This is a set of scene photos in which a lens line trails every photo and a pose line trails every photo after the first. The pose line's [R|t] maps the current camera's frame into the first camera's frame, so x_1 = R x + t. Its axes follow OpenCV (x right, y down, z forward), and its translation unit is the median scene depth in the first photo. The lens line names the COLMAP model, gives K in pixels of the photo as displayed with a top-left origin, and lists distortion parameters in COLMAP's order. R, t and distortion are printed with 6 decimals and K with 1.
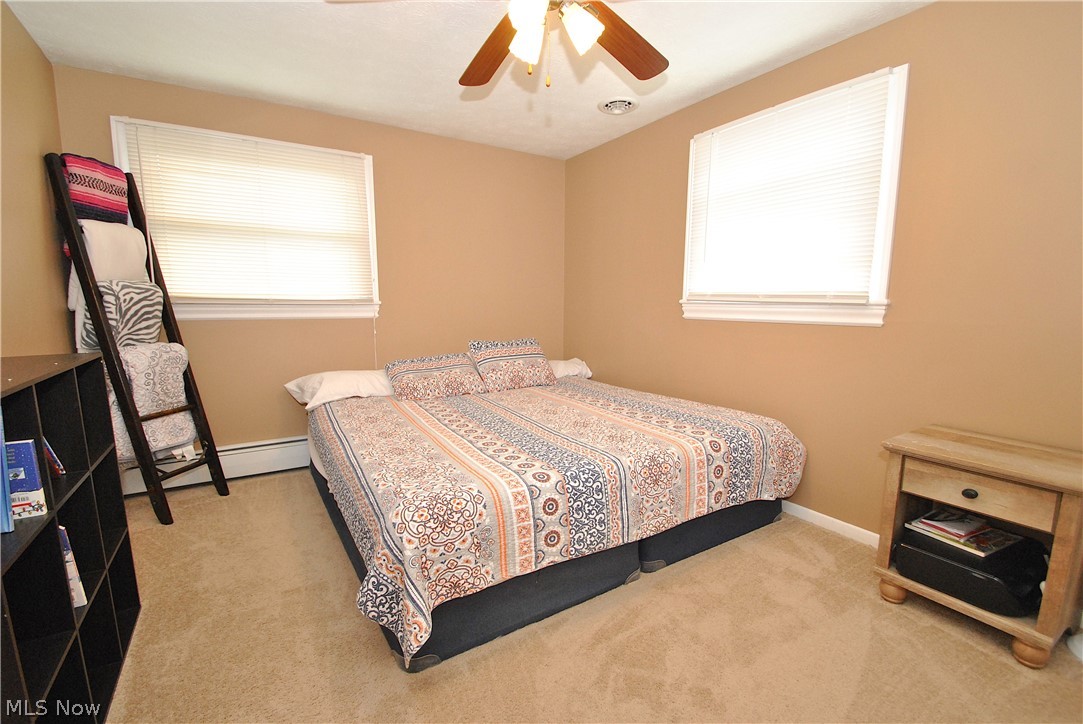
lens RADIAL K [[476.4, 0, 541.5], [0, 476.4, 362.0], [0, 0, 1]] dist [0.012280, -0.015624]
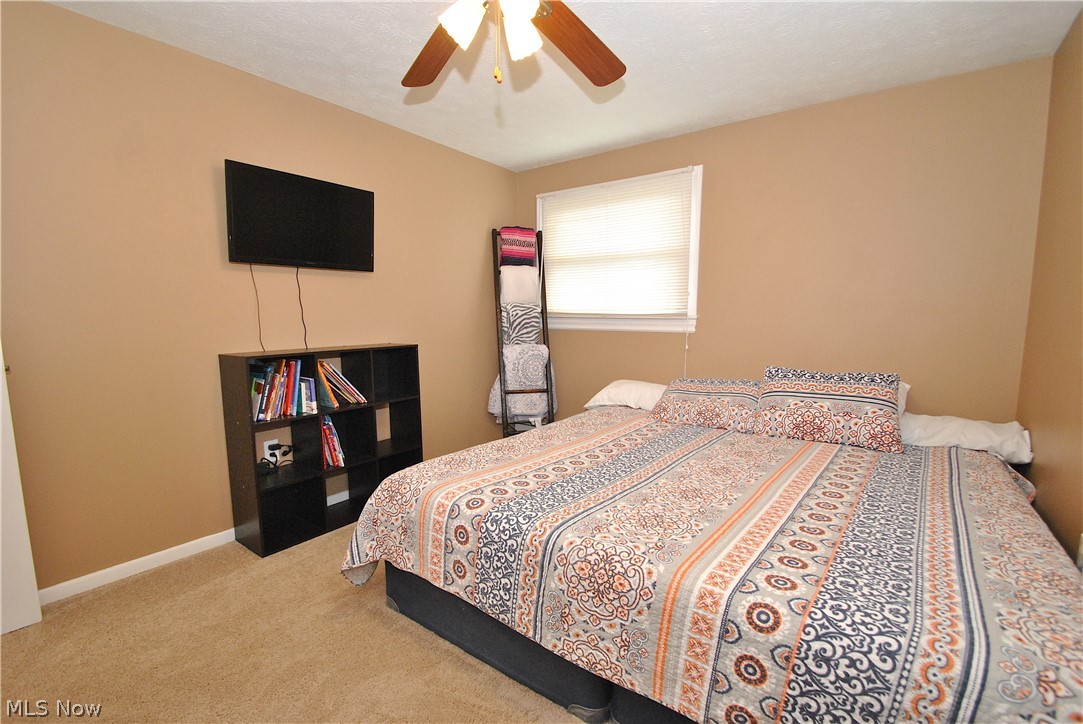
lens RADIAL K [[476.4, 0, 541.5], [0, 476.4, 362.0], [0, 0, 1]] dist [0.012280, -0.015624]
pose [[0.361287, 0.091335, -0.927971, 0.623738], [-0.115979, 0.991865, 0.052470, -0.069637], [0.925214, 0.088669, 0.368941, 0.522662]]
